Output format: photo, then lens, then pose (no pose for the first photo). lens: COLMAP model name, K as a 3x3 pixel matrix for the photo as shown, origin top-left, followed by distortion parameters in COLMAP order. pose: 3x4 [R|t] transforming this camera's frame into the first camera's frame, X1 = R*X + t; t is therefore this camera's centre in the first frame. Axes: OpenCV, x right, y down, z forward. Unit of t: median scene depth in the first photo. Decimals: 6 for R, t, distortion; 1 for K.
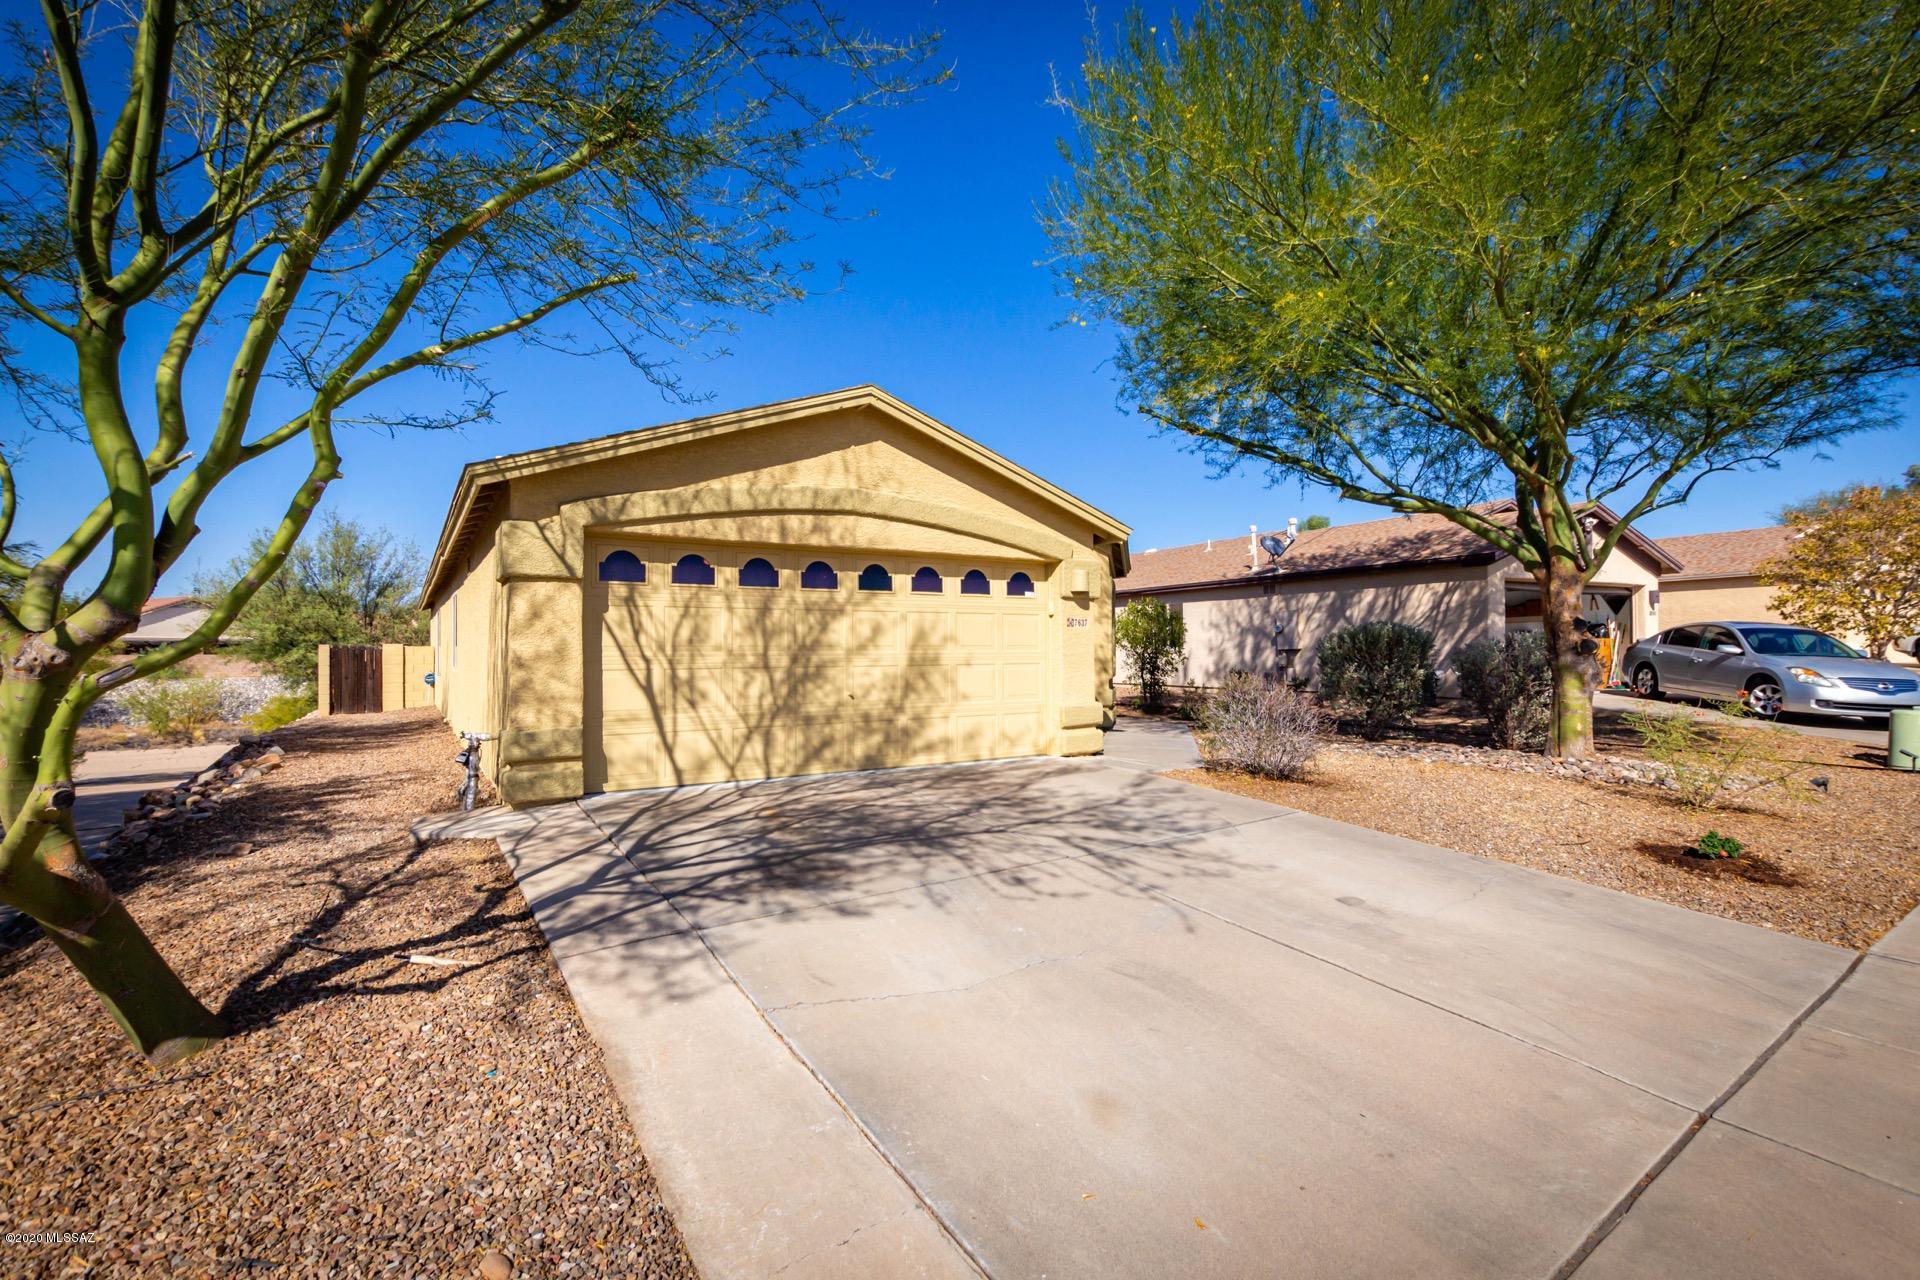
lens RADIAL K [[874.2, 0, 947.0], [0, 874.2, 637.1], [0, 0, 1]] dist [-0.001493, -0.000505]
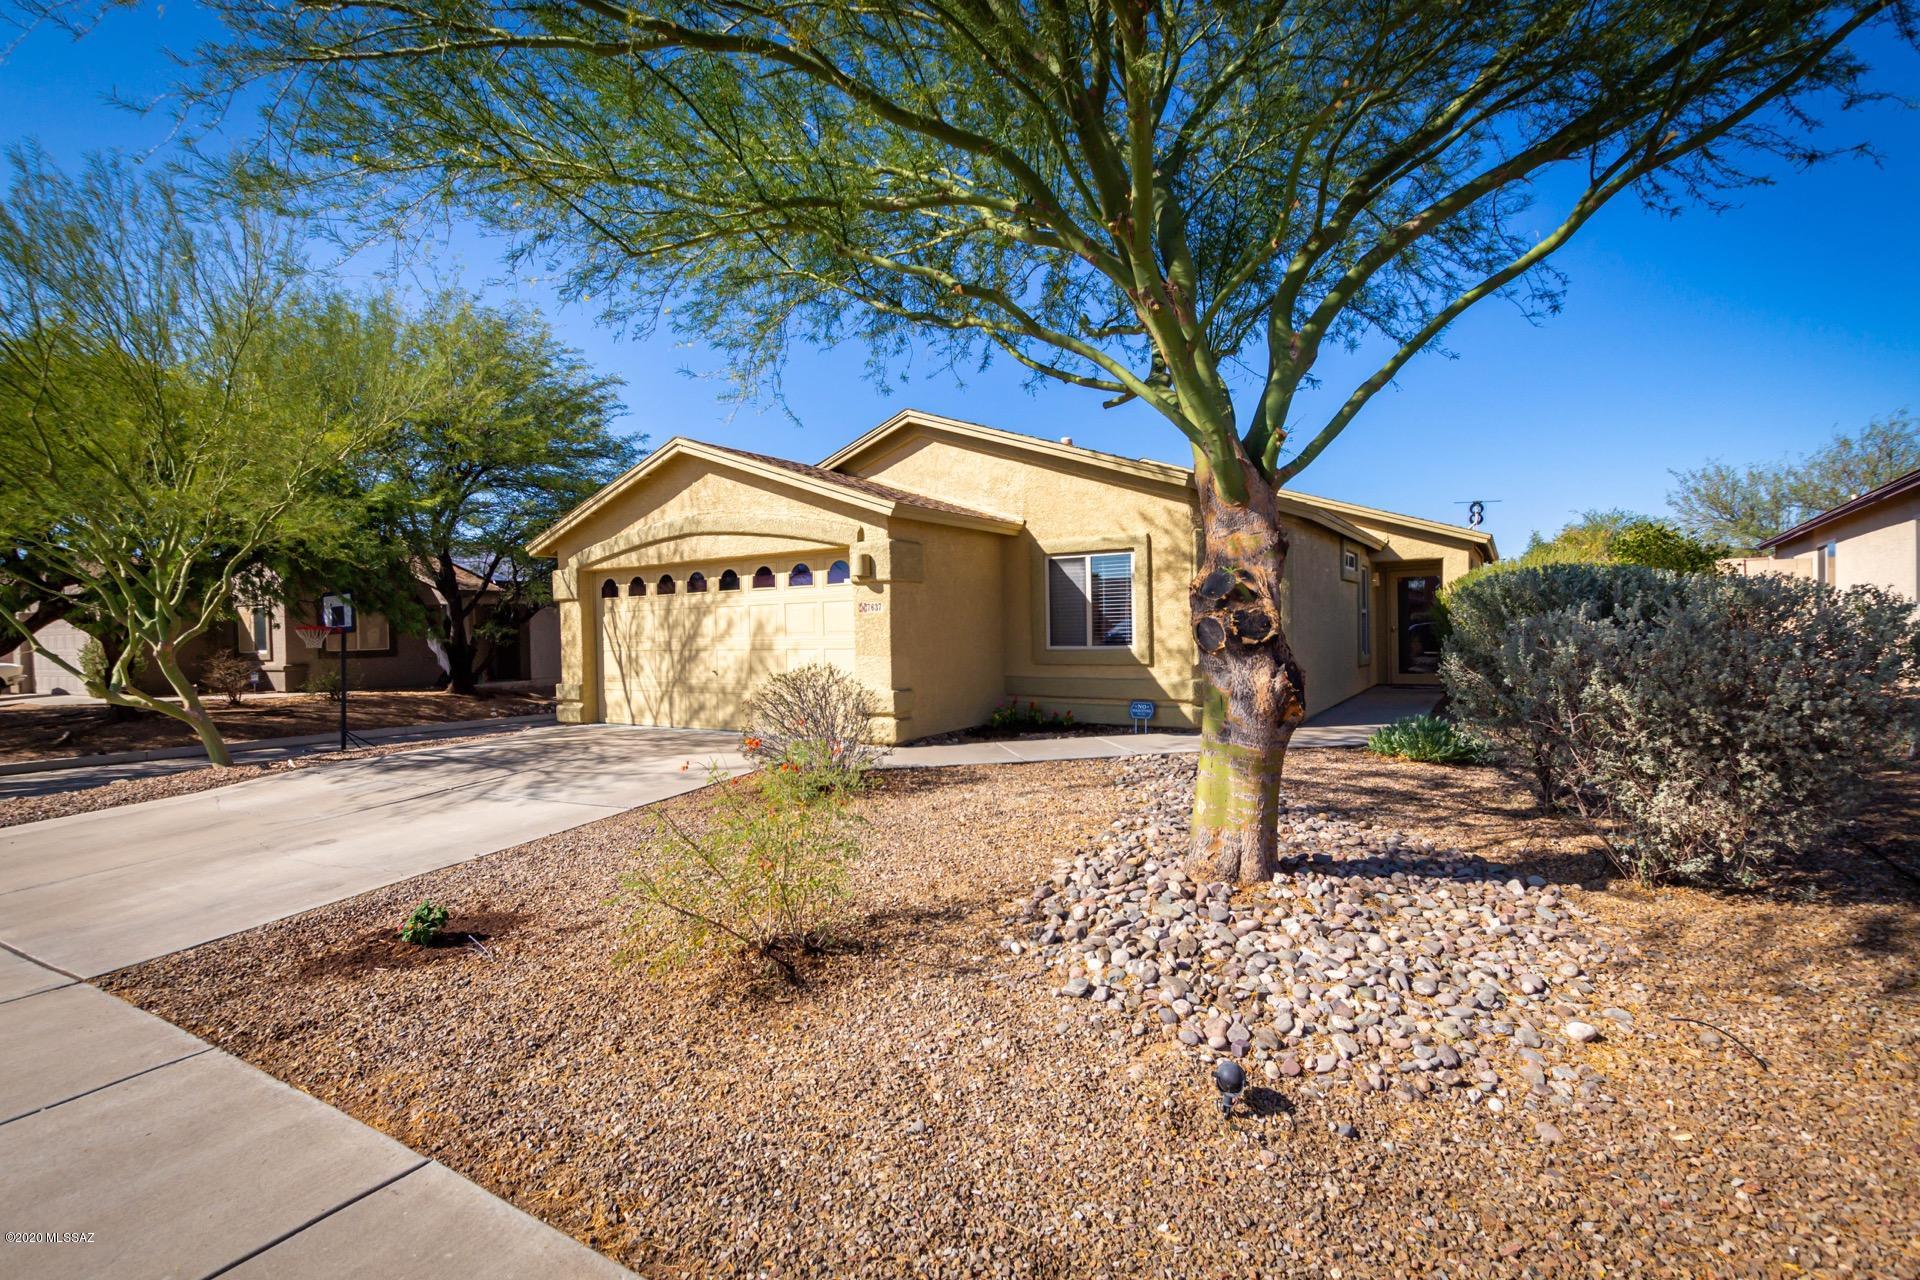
lens RADIAL K [[874.2, 0, 947.0], [0, 874.2, 637.1], [0, 0, 1]] dist [-0.001493, -0.000505]
pose [[0.375933, 0.004889, -0.926634, 1.282614], [0.031121, 0.999355, 0.017898, 0.000835], [0.926124, -0.035566, 0.375538, 0.877609]]
